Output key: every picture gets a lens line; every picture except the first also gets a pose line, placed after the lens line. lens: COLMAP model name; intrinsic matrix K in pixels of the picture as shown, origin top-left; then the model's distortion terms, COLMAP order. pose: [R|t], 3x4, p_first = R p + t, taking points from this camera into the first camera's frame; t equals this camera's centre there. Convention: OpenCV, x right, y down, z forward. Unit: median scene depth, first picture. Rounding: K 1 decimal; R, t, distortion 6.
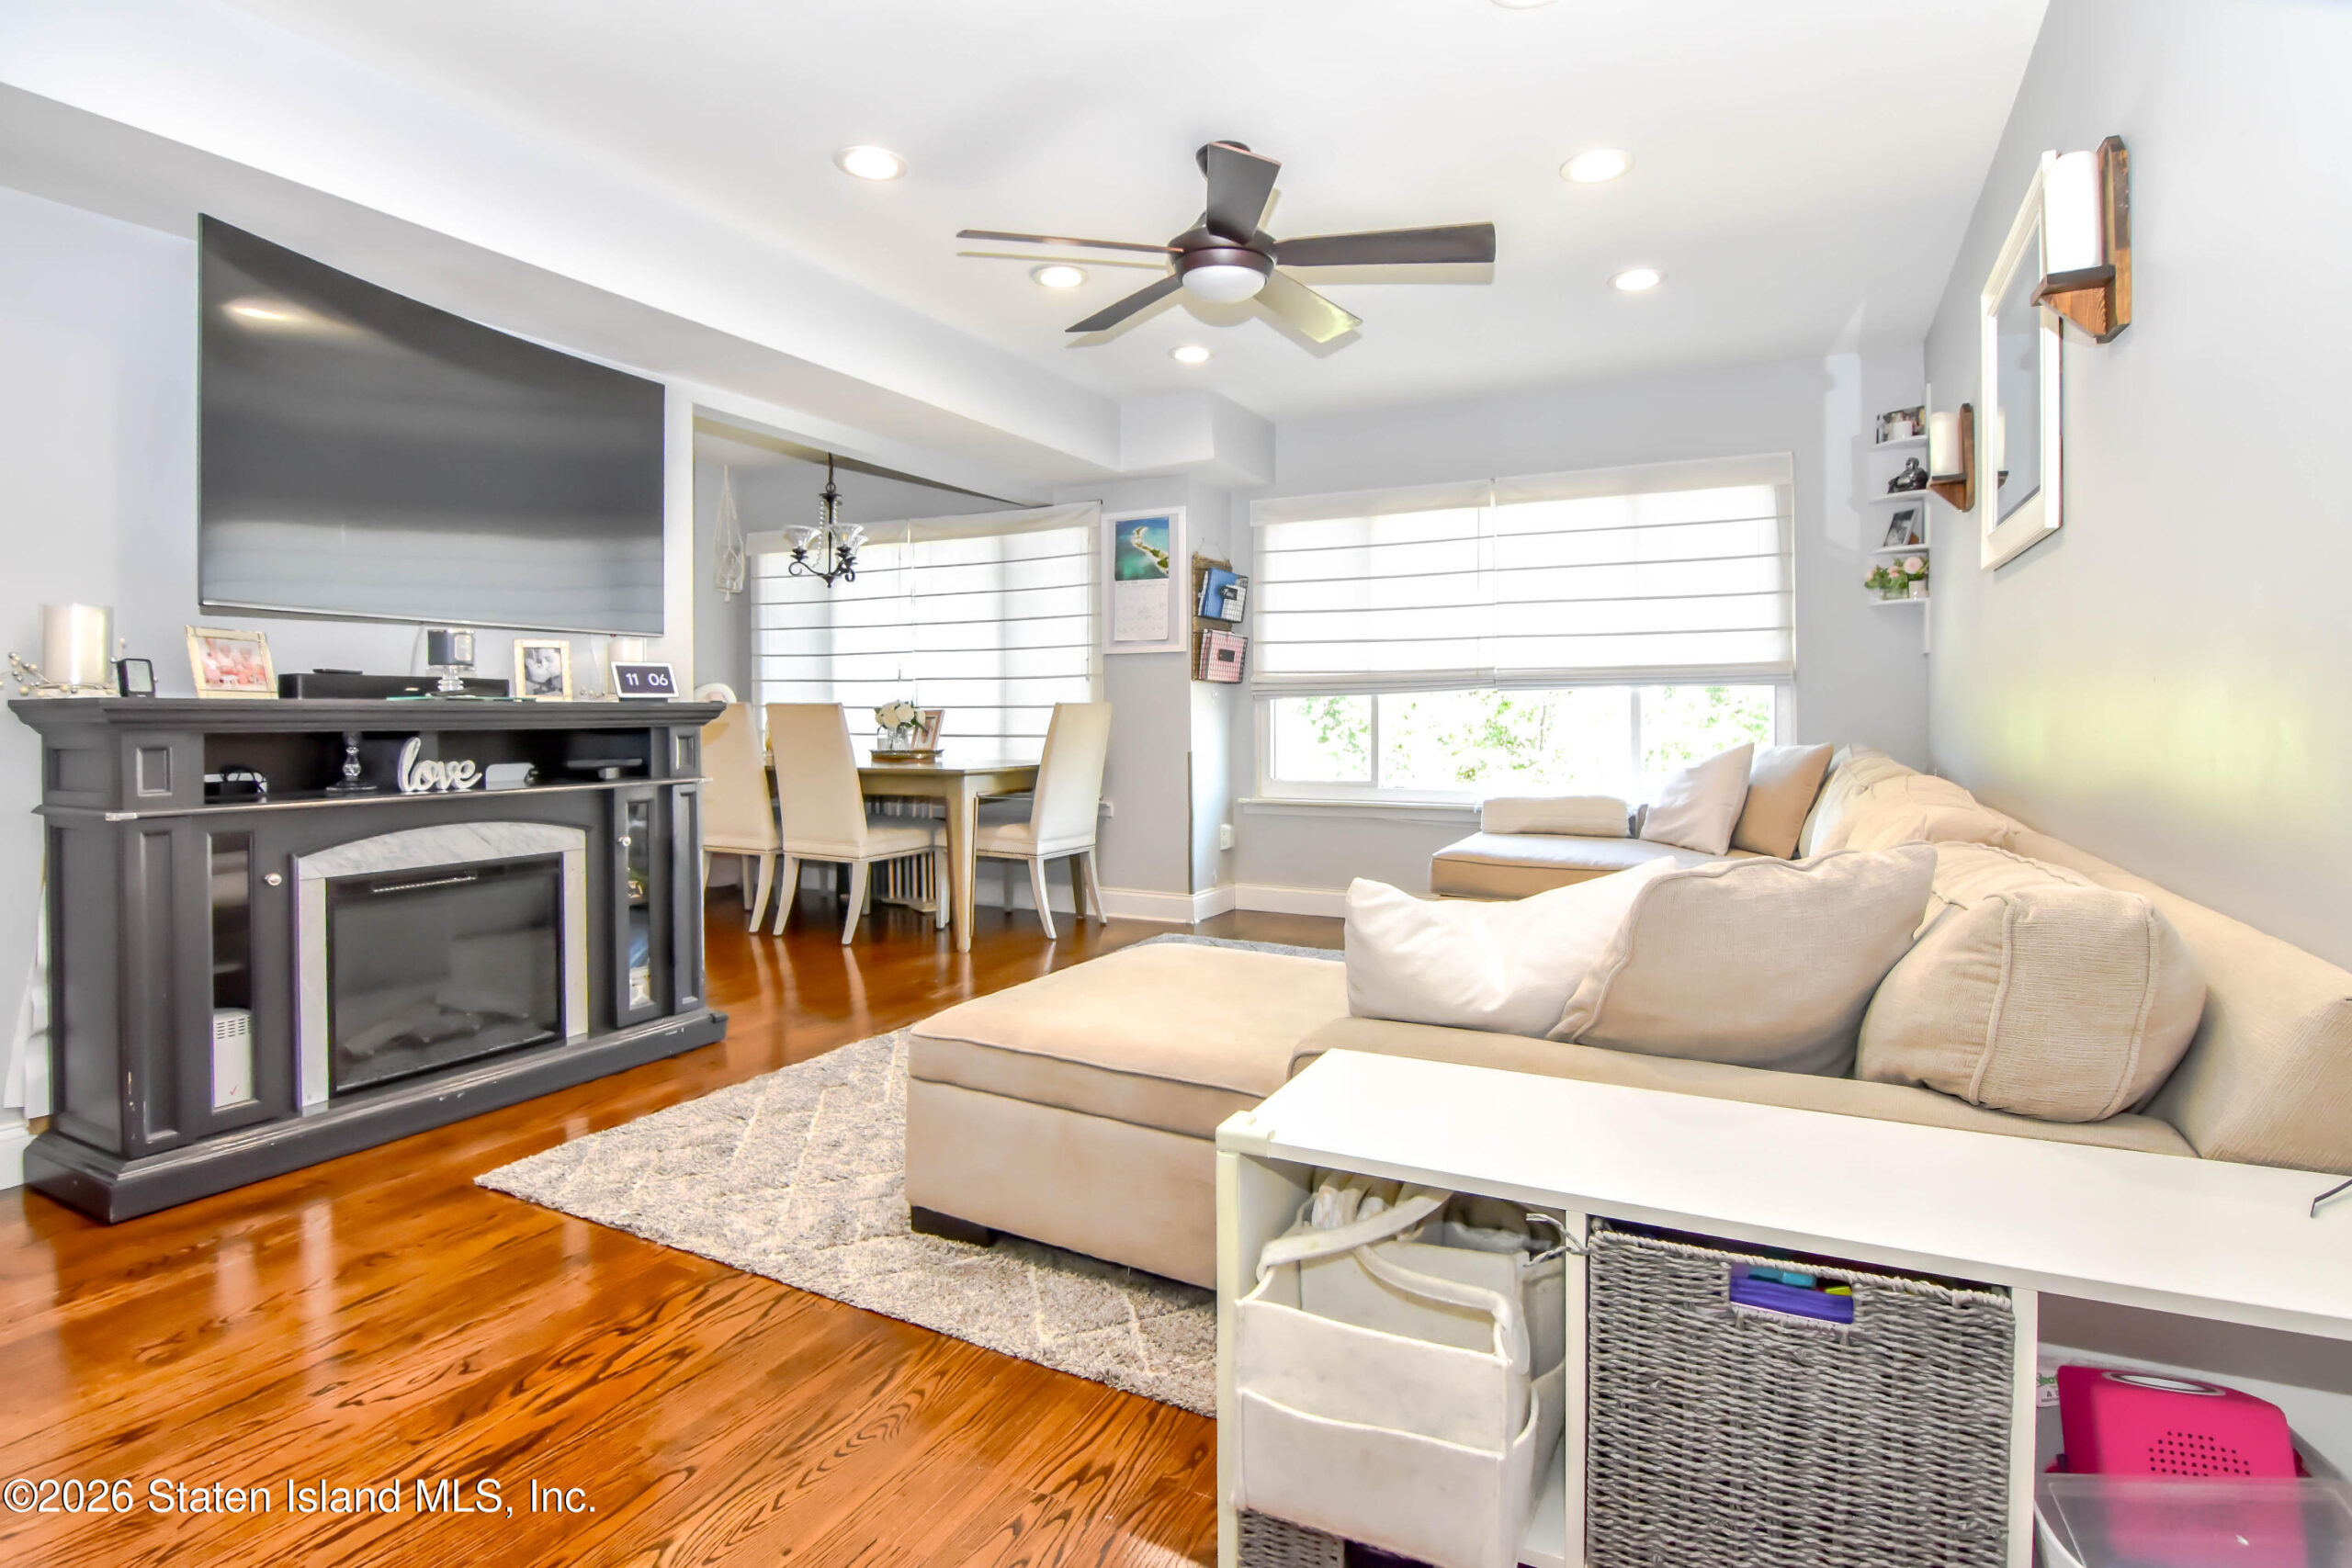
lens RADIAL K [[1195.0, 0, 1177.6], [0, 1195.0, 709.1], [0, 0, 1]] dist [-0.001558, -0.001704]
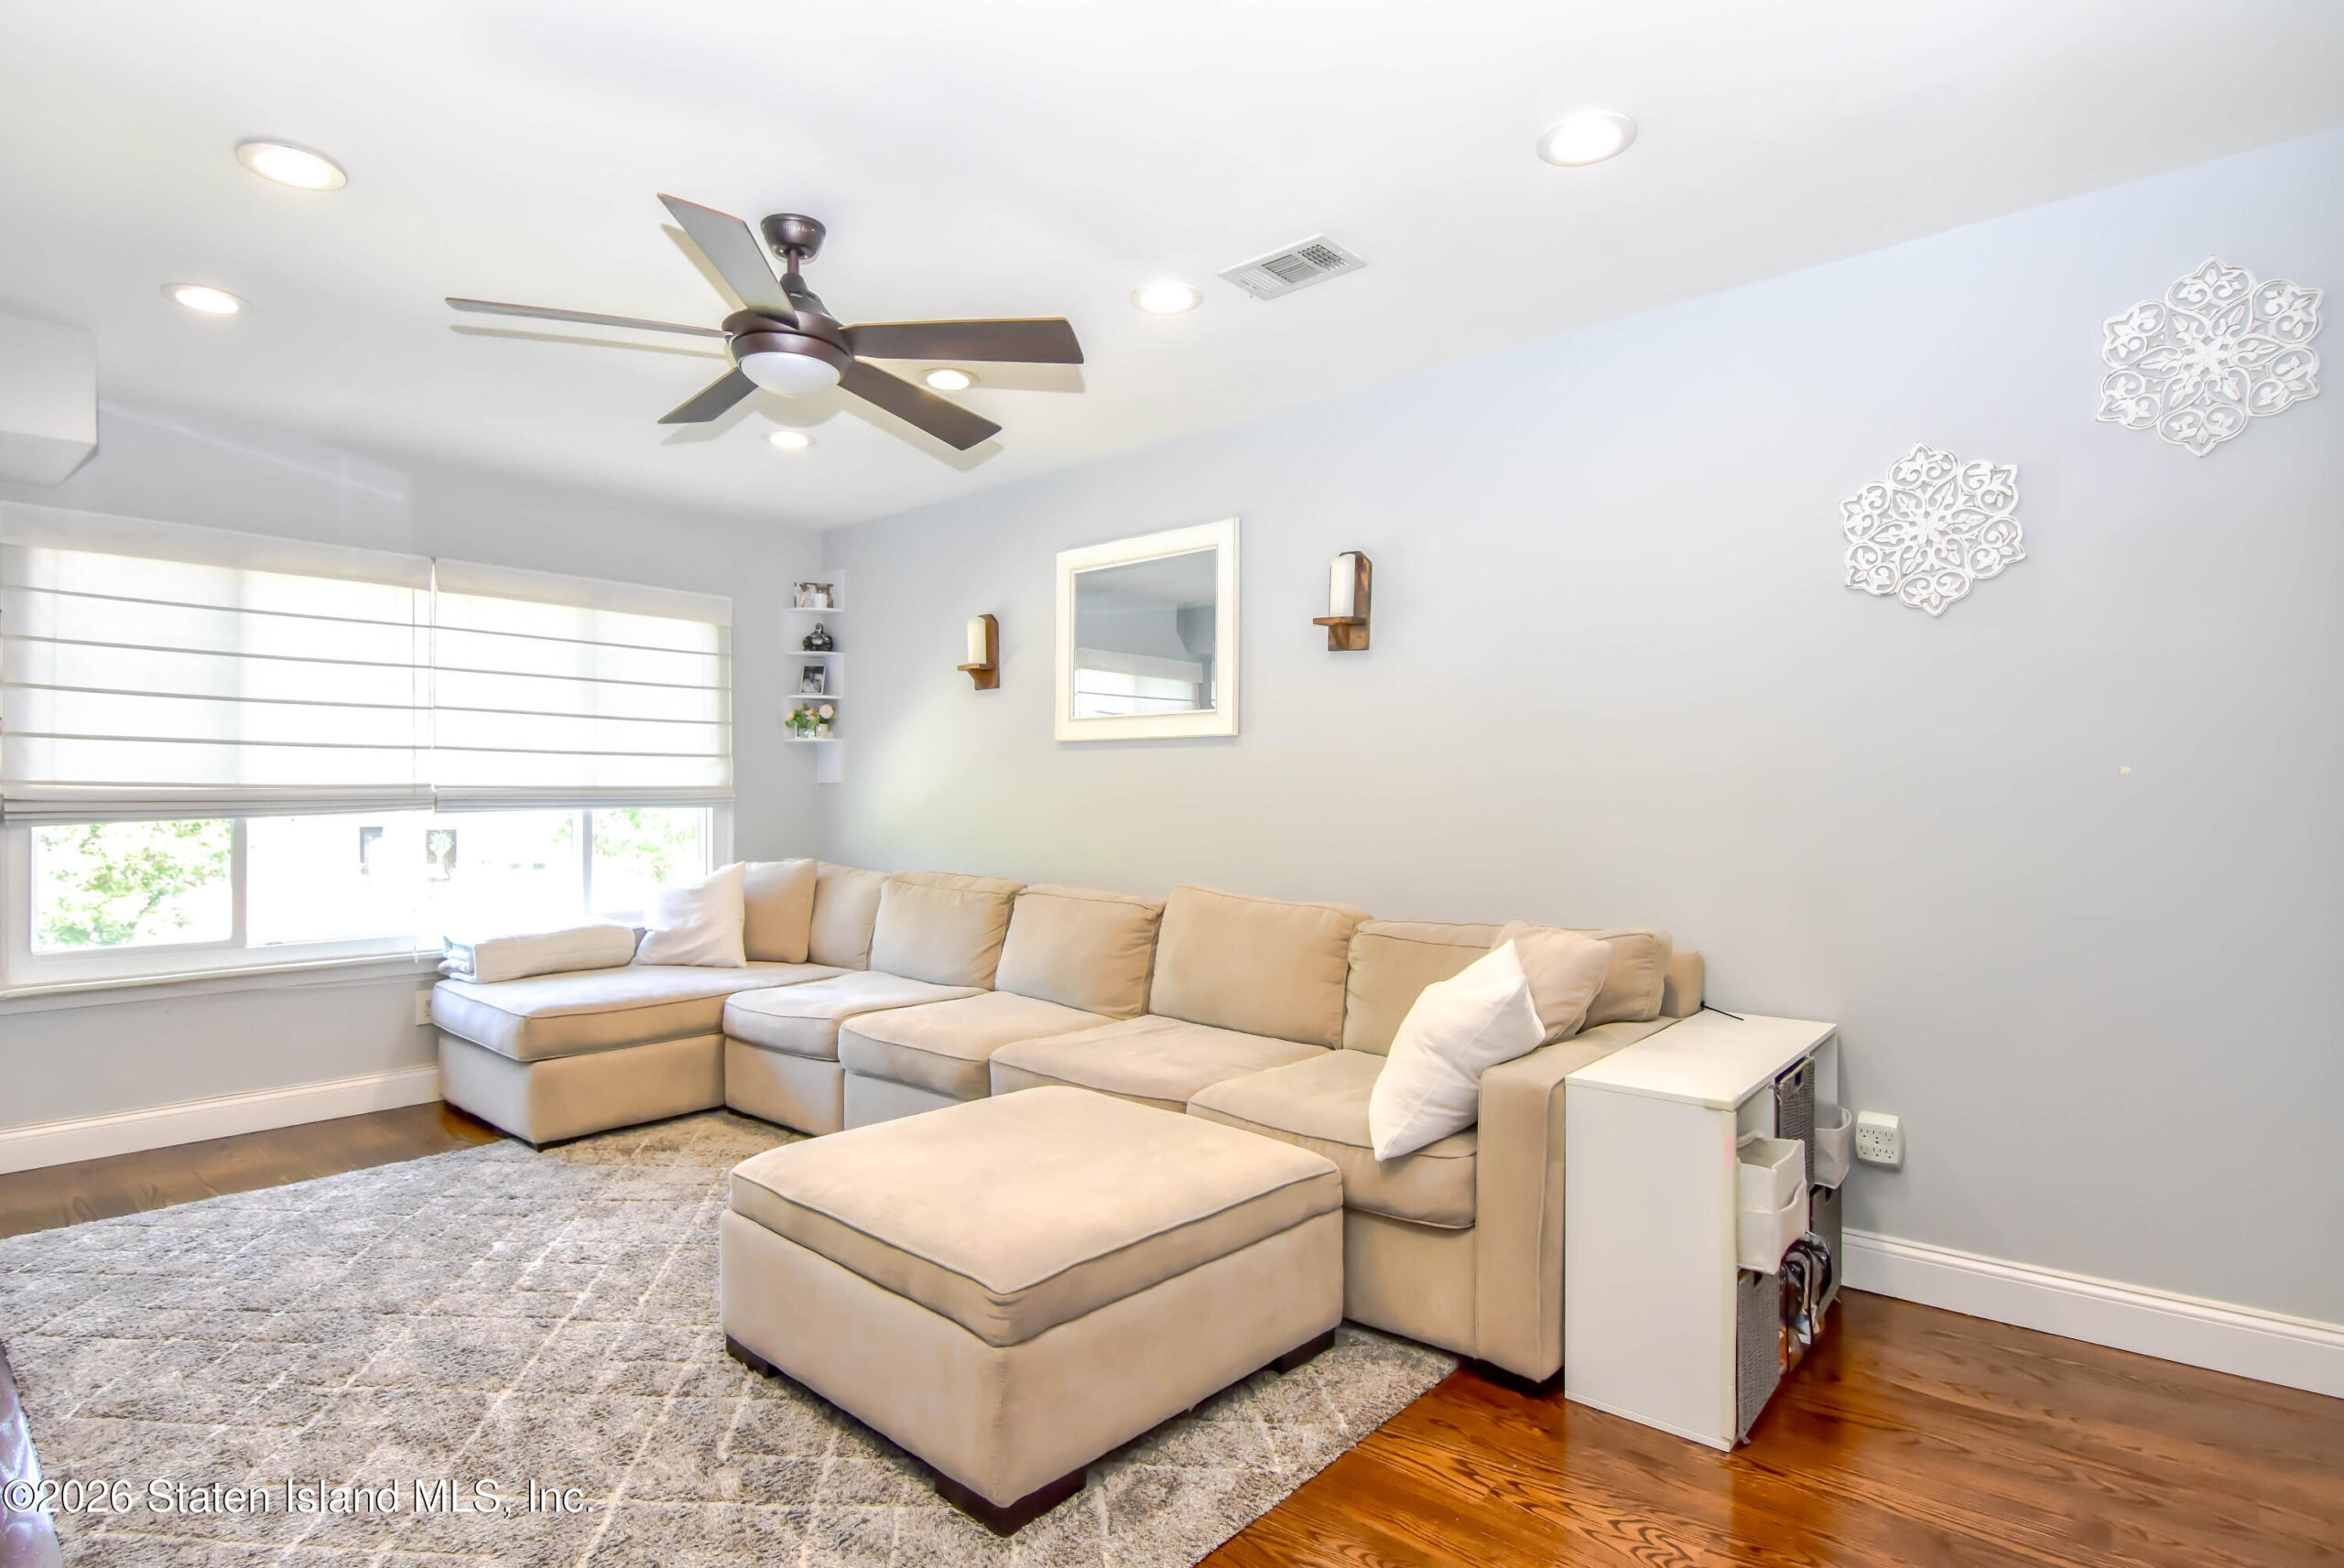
lens RADIAL K [[1197.9, 0, 1172.0], [0, 1197.9, 784.0], [0, 0, 1]] dist [0.001870, 0.000166]
pose [[0.255779, 0.014000, 0.966634, -0.473812], [-0.005219, 0.999901, -0.013100, -0.030693], [-0.966721, -0.001694, 0.255827, 0.329087]]
